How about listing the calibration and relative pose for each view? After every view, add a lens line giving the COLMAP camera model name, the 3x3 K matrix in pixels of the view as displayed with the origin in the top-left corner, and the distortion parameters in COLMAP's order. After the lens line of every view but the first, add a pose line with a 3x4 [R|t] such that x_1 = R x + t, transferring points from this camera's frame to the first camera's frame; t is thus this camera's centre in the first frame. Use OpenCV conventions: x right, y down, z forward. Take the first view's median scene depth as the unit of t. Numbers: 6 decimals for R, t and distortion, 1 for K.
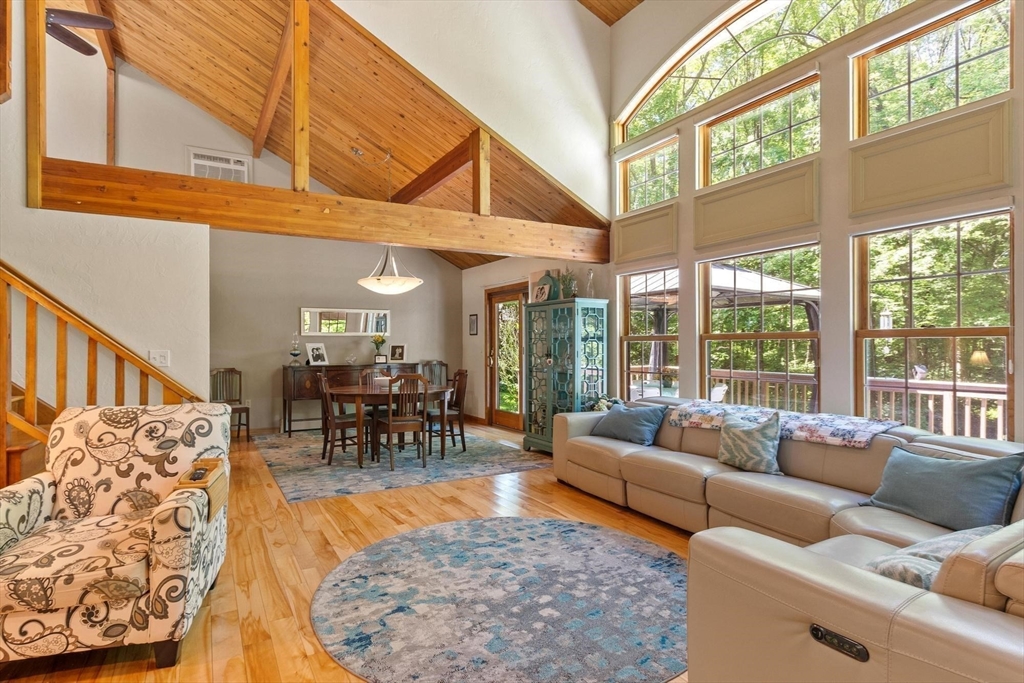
lens RADIAL K [[531.9, 0, 490.5], [0, 531.9, 345.6], [0, 0, 1]] dist [0.006738, -0.004491]
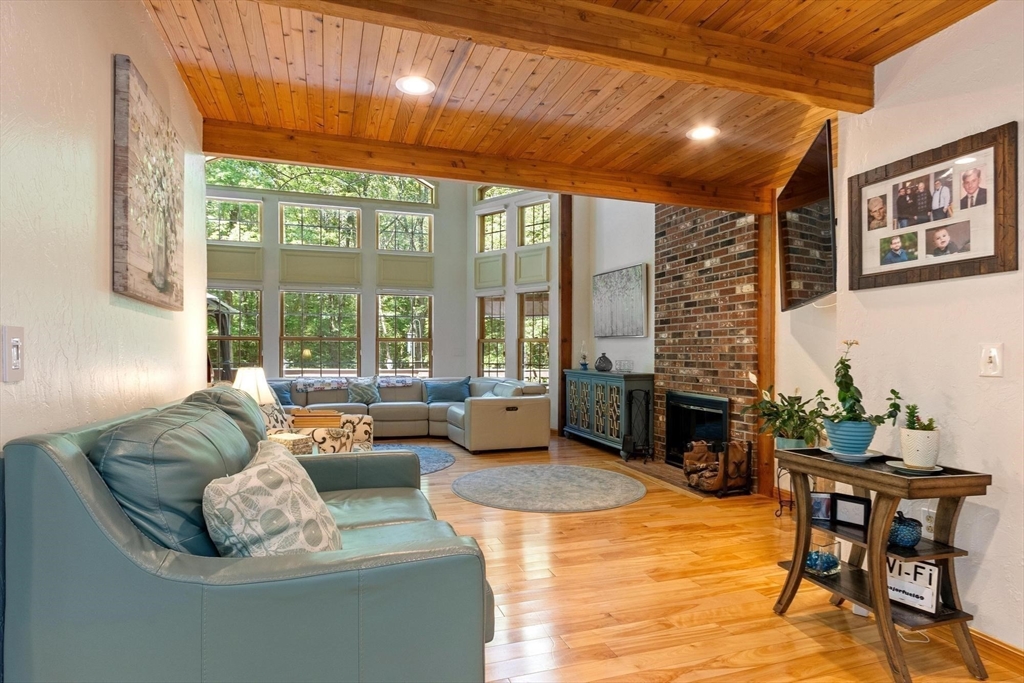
lens RADIAL K [[567.5, 0, 519.9], [0, 567.5, 355.5], [0, 0, 1]] dist [-0.000069, -0.001847]
pose [[0.147463, -0.003124, 0.989063, -0.725882], [-0.001291, 0.999994, 0.003351, 0.016716], [-0.989067, -0.001771, 0.147458, 0.040075]]
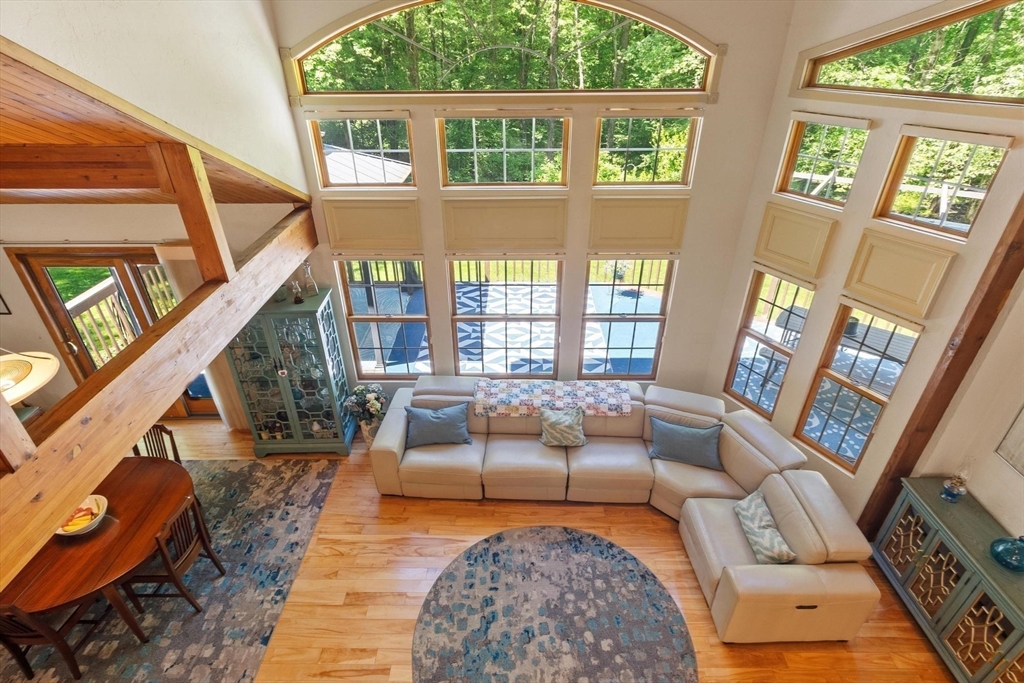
lens RADIAL K [[531.9, 0, 501.4], [0, 531.9, 345.8], [0, 0, 1]] dist [0.006738, -0.004491]
pose [[0.487835, -0.462291, 0.740475, -0.262195], [0.017197, 0.853183, 0.521327, -0.353599], [-0.872766, -0.241588, 0.424163, 0.267792]]
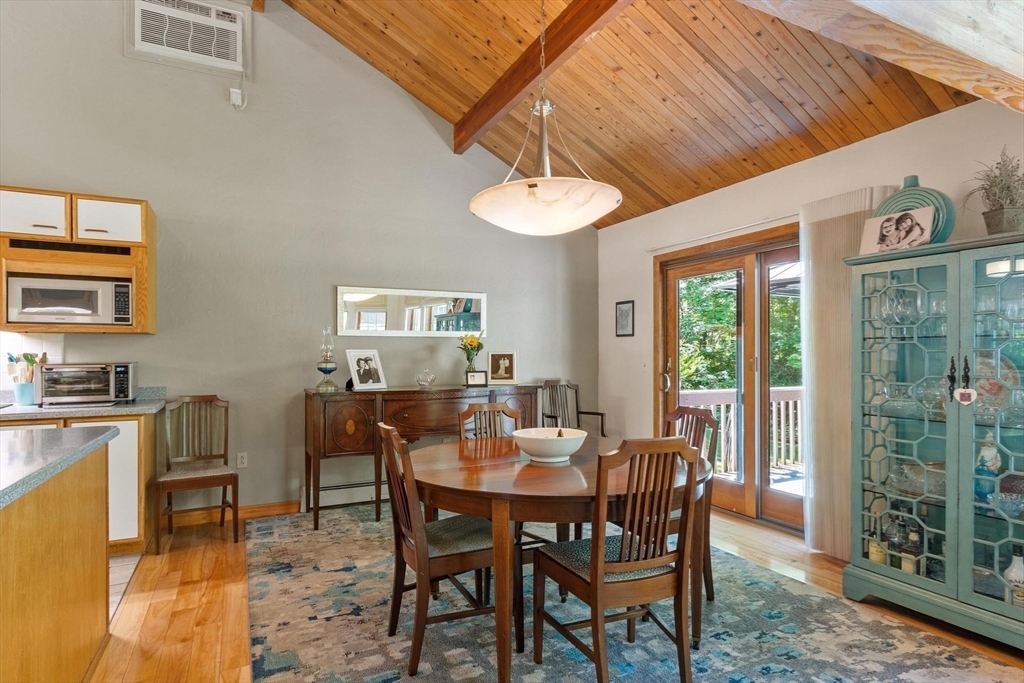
lens RADIAL K [[539.2, 0, 507.4], [0, 539.2, 353.4], [0, 0, 1]] dist [-0.007466, 0.000138]
pose [[0.999372, 0.000552, -0.035436, -0.167453], [-0.000699, 0.999991, -0.004128, 0.001805], [0.035433, 0.004150, 0.999363, 0.468906]]
